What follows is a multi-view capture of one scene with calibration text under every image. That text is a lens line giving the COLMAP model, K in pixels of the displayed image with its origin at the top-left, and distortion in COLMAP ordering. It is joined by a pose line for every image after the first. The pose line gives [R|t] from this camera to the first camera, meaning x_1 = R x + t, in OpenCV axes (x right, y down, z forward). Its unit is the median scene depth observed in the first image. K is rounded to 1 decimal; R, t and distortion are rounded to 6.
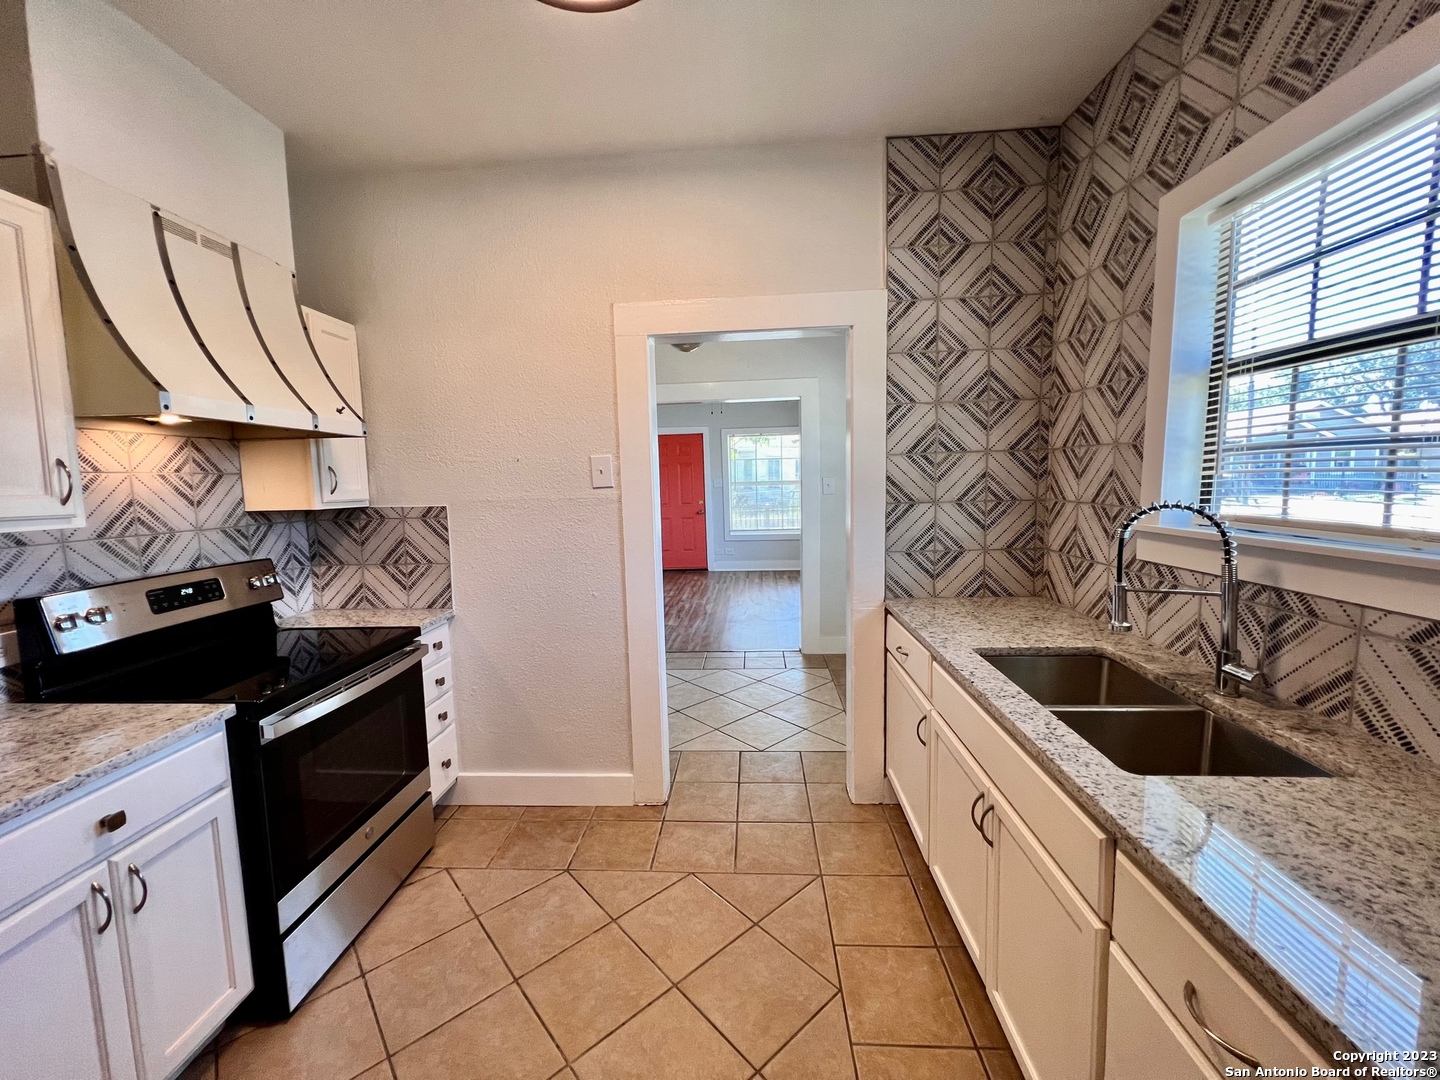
lens RADIAL K [[576.6, 0, 714.1], [0, 576.6, 535.4], [0, 0, 1]] dist [-0.001119, 0.000537]
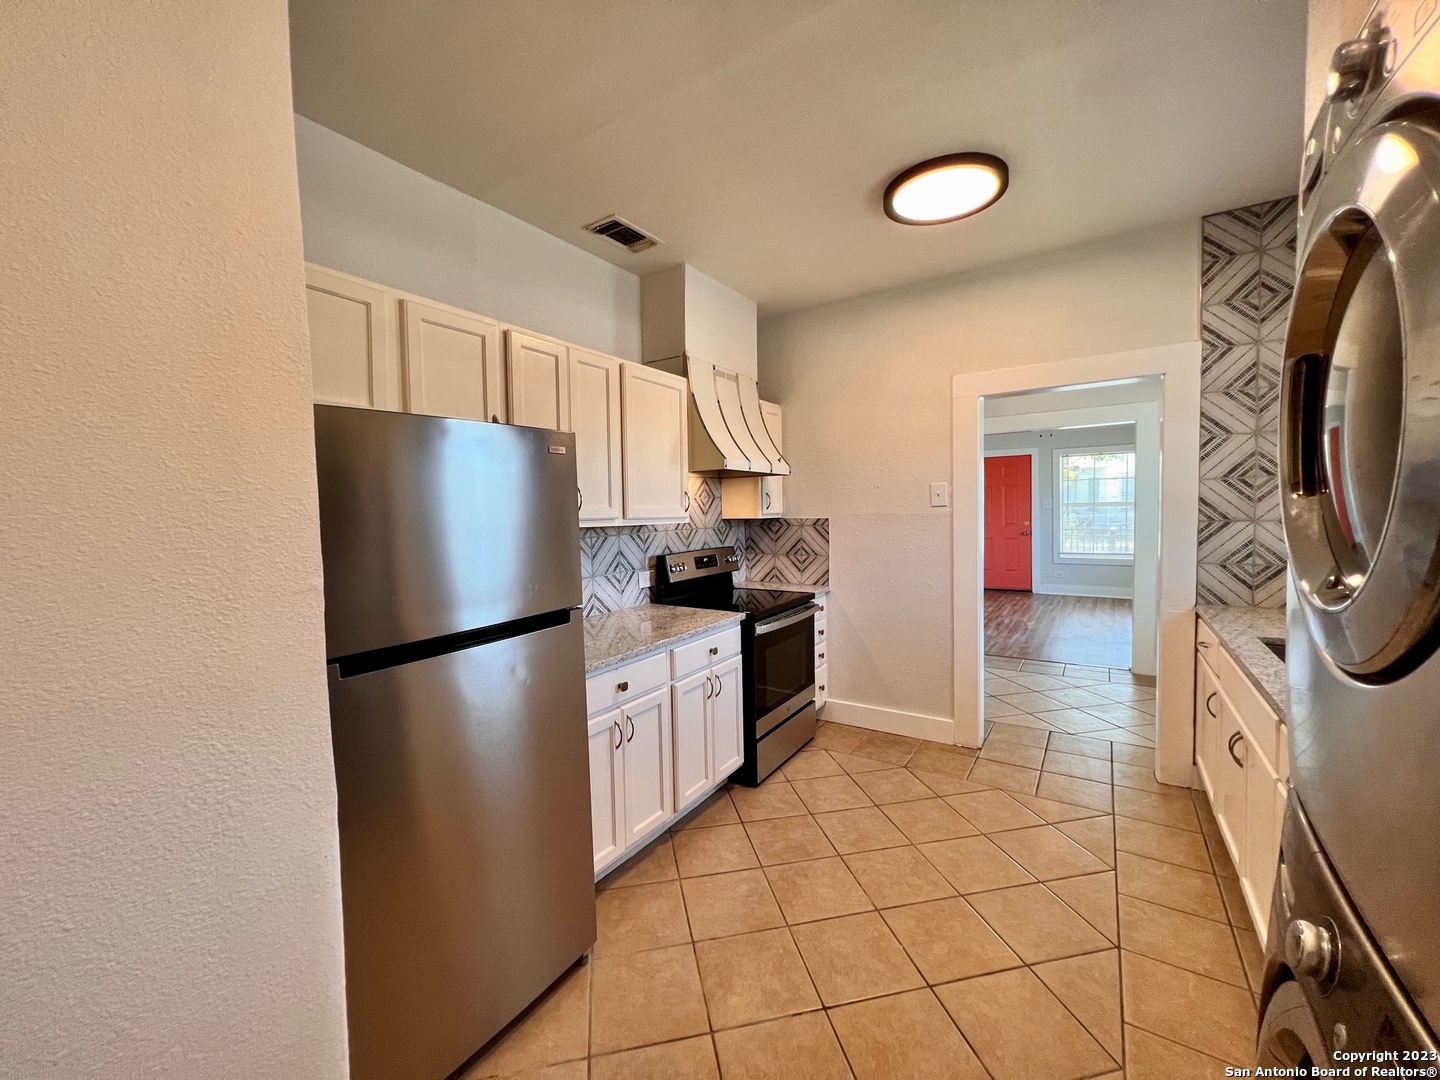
lens RADIAL K [[576.6, 0, 714.1], [0, 576.6, 535.4], [0, 0, 1]] dist [-0.001119, 0.000537]
pose [[0.864123, 0.030229, -0.502373, 0.042130], [-0.048764, 0.998527, -0.023795, 0.049968], [0.500913, 0.045060, 0.864324, -0.504224]]
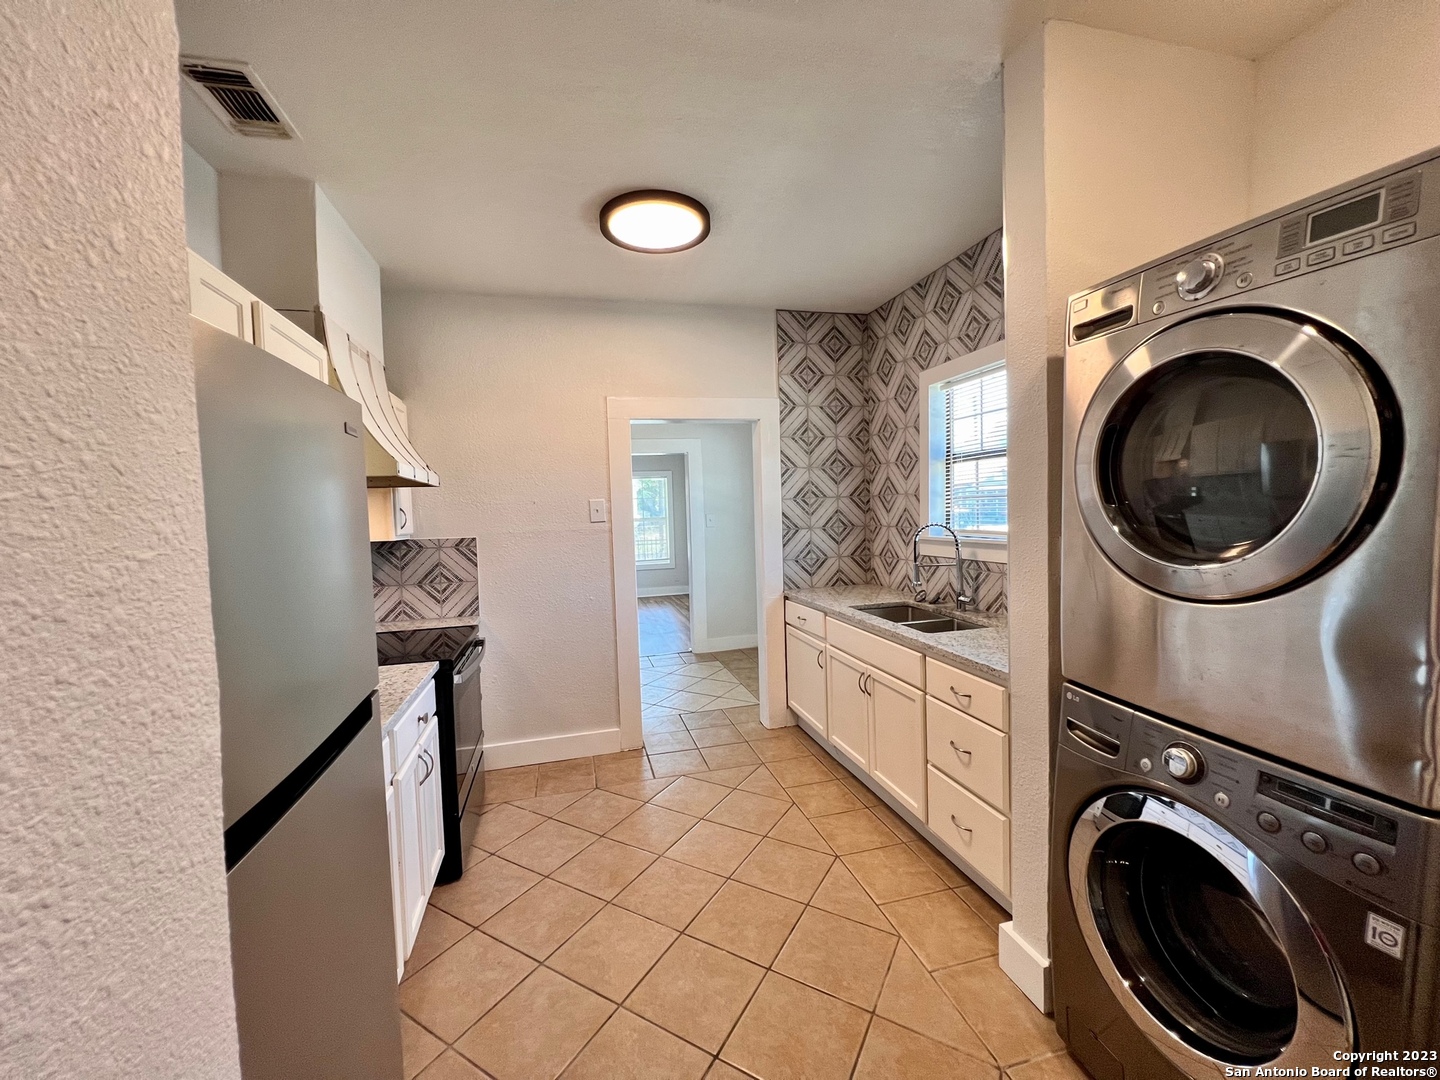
lens RADIAL K [[576.6, 0, 714.1], [0, 576.6, 535.4], [0, 0, 1]] dist [-0.001119, 0.000537]
pose [[0.951003, -0.019878, 0.308543, -0.385140], [0.040040, 0.997446, -0.059153, 0.048835], [-0.306579, 0.068609, 0.949369, -0.464727]]
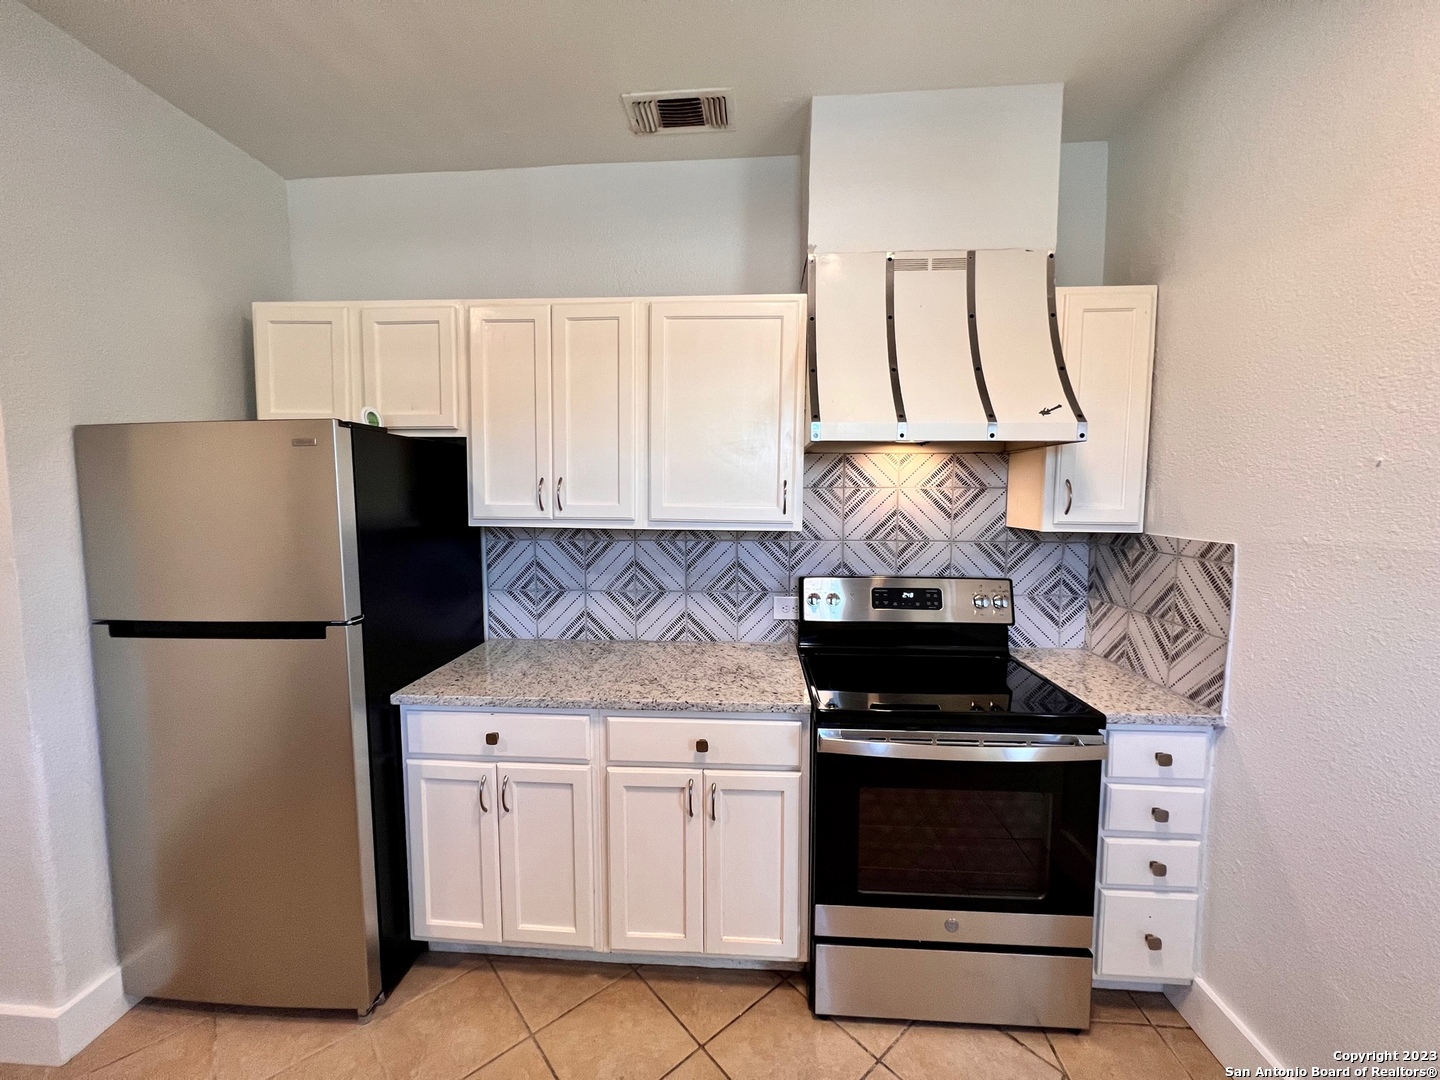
lens RADIAL K [[576.6, 0, 714.1], [0, 576.6, 535.4], [0, 0, 1]] dist [-0.001119, 0.000537]
pose [[-0.011222, 0.096288, -0.995290, 0.146407], [-0.097635, 0.990491, 0.096925, -0.071194], [0.995159, 0.098263, -0.001714, 0.506605]]
